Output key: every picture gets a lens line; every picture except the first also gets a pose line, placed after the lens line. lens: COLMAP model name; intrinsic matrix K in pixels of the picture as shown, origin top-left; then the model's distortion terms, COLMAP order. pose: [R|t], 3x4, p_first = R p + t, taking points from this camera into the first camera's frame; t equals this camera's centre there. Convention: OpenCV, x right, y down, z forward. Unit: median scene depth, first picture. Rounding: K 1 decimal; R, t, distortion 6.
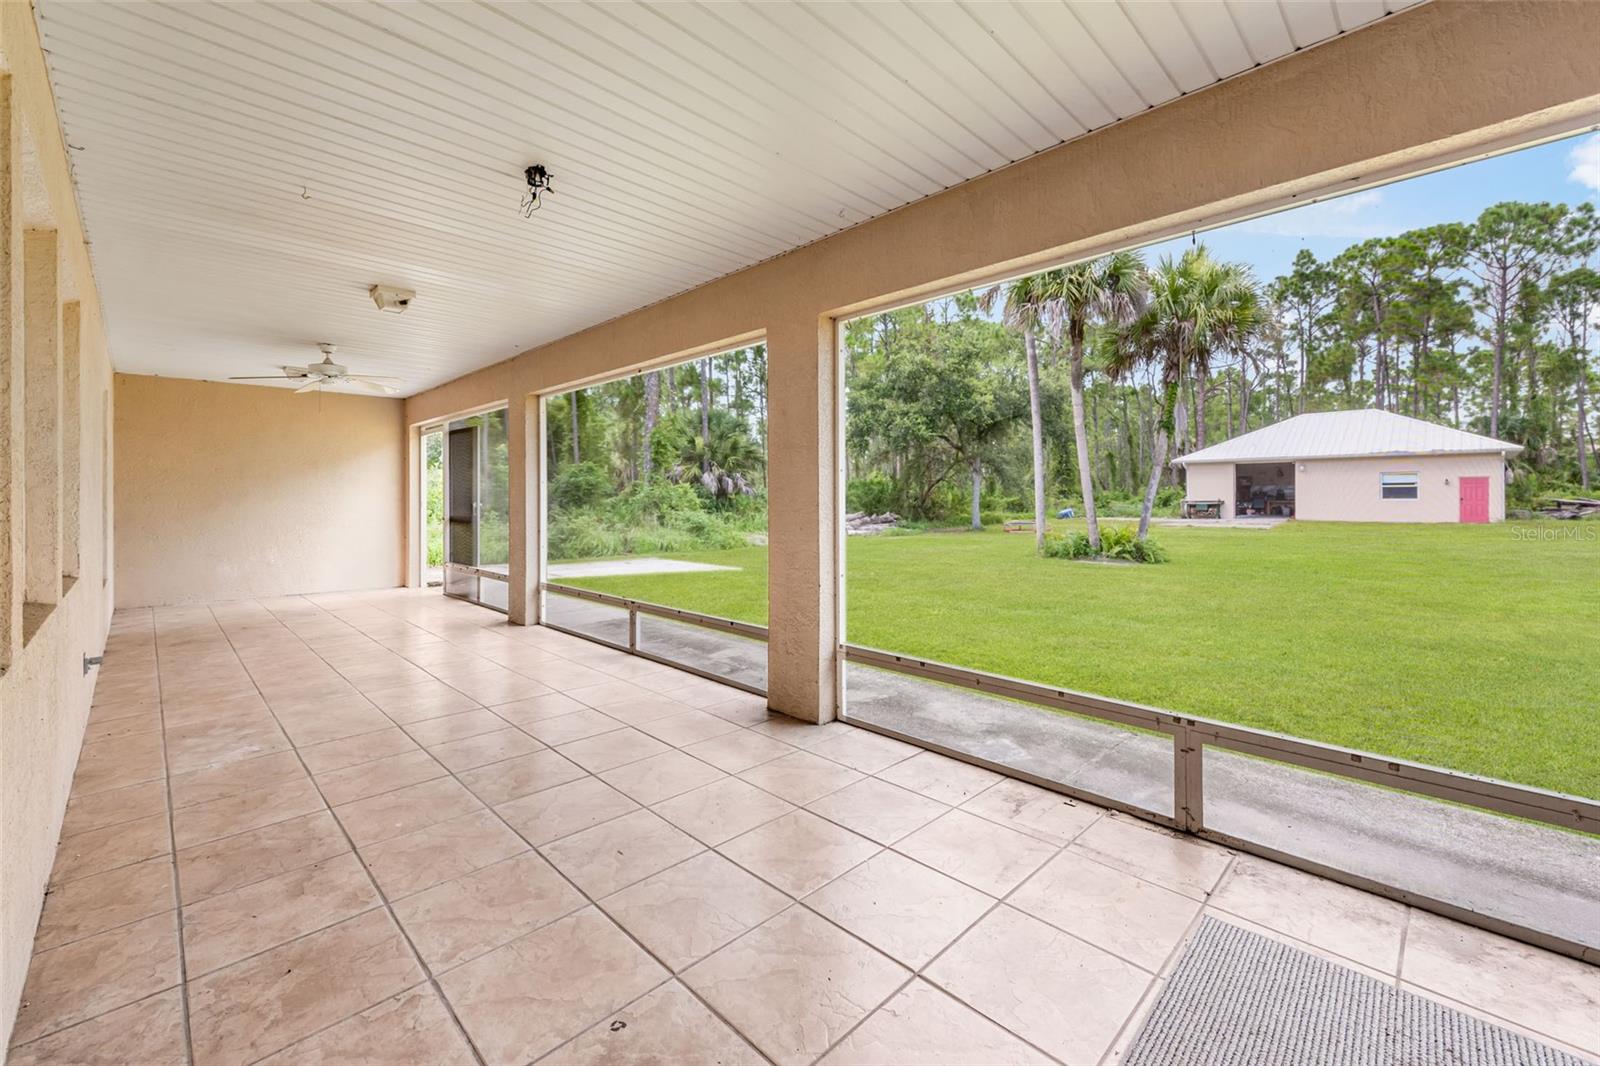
lens RADIAL K [[637.8, 0, 828.2], [0, 637.8, 504.7], [0, 0, 1]] dist [0.007182, -0.000380]
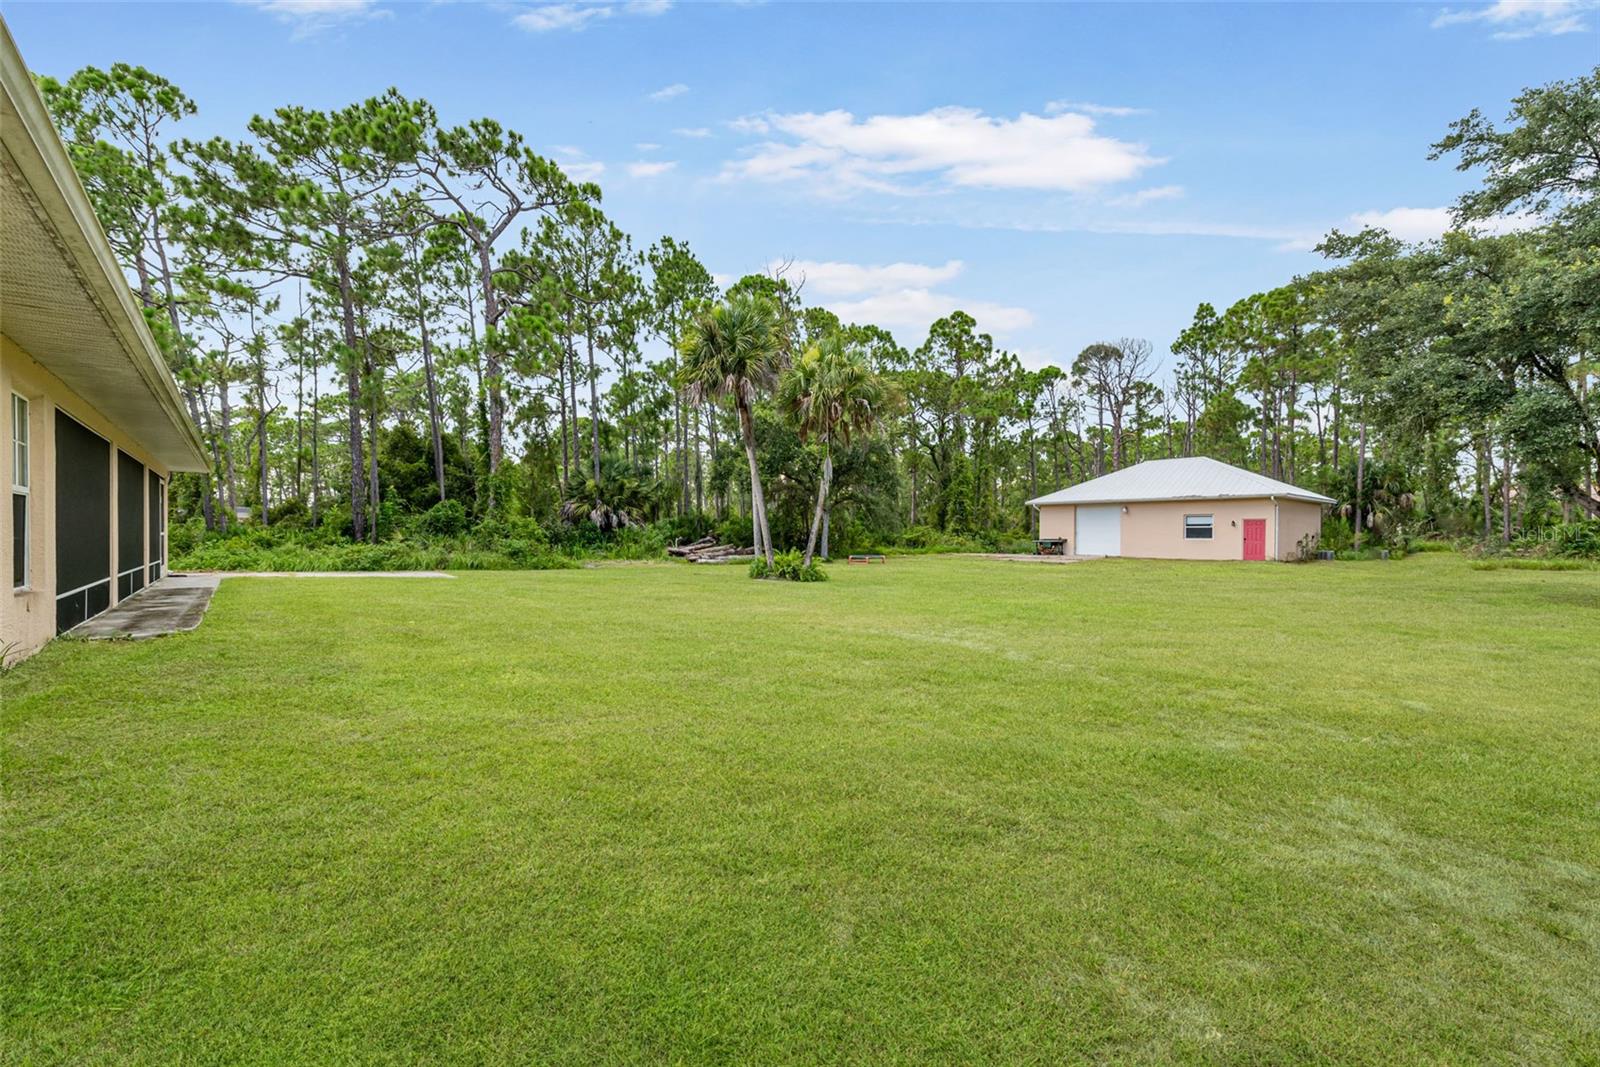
lens RADIAL K [[637.8, 0, 829.5], [0, 637.8, 545.6], [0, 0, 1]] dist [0.007182, -0.000380]
pose [[0.998065, 0.011707, -0.061072, 0.309386], [-0.011579, 0.999930, 0.002440, 0.007517], [0.061096, -0.001728, 0.998130, -0.138709]]
